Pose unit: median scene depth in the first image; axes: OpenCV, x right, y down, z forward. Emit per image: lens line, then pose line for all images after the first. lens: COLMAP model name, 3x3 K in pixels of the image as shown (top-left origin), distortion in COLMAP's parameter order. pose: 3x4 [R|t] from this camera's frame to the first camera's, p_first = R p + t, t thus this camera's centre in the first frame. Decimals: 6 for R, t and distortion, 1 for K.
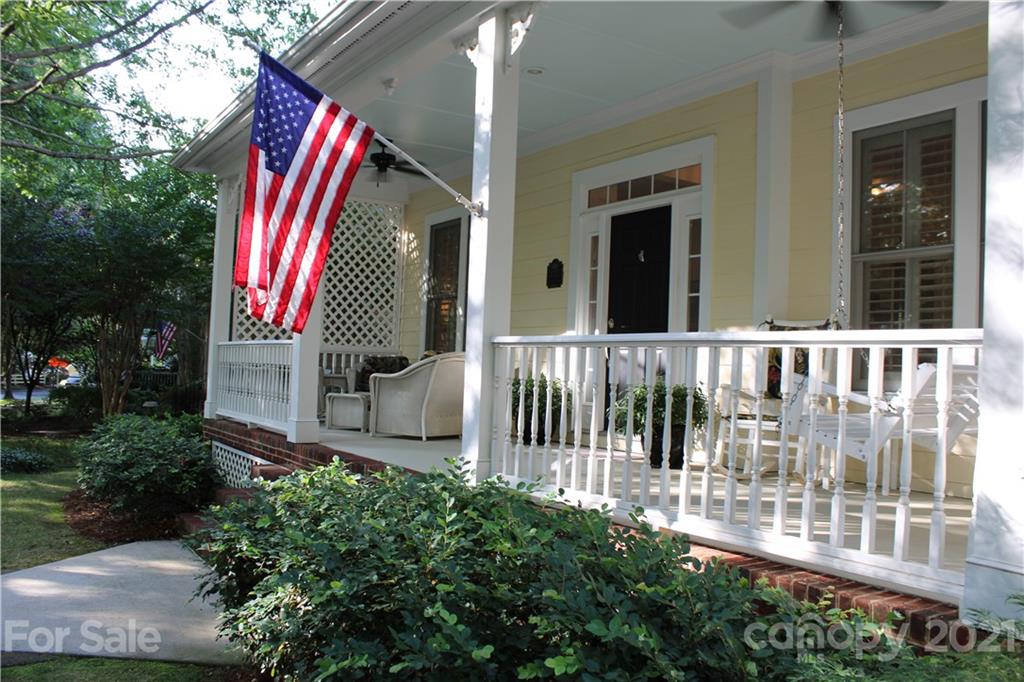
lens RADIAL K [[854.5, 0, 512.0], [0, 854.5, 341.0], [0, 0, 1]] dist [-0.159657, 0.128931]
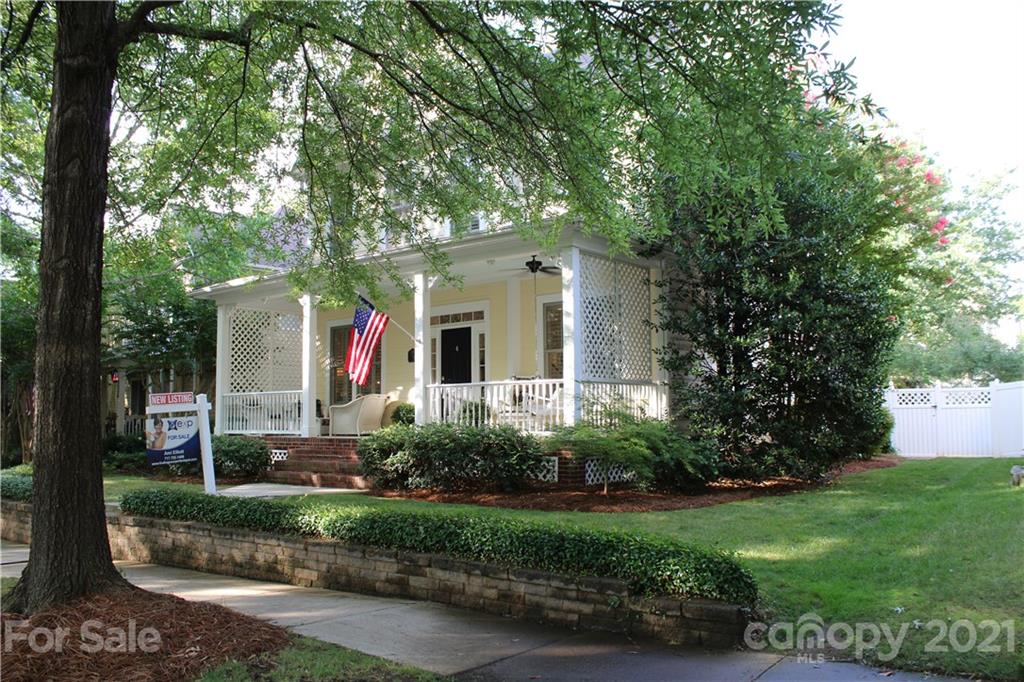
lens RADIAL K [[854.5, 0, 512.0], [0, 854.5, 341.0], [0, 0, 1]] dist [-0.159657, 0.128931]
pose [[0.951171, -0.023644, 0.307759, -0.422601], [0.040126, 0.998073, -0.047337, -0.007454], [-0.306046, 0.057375, 0.950286, -1.242733]]
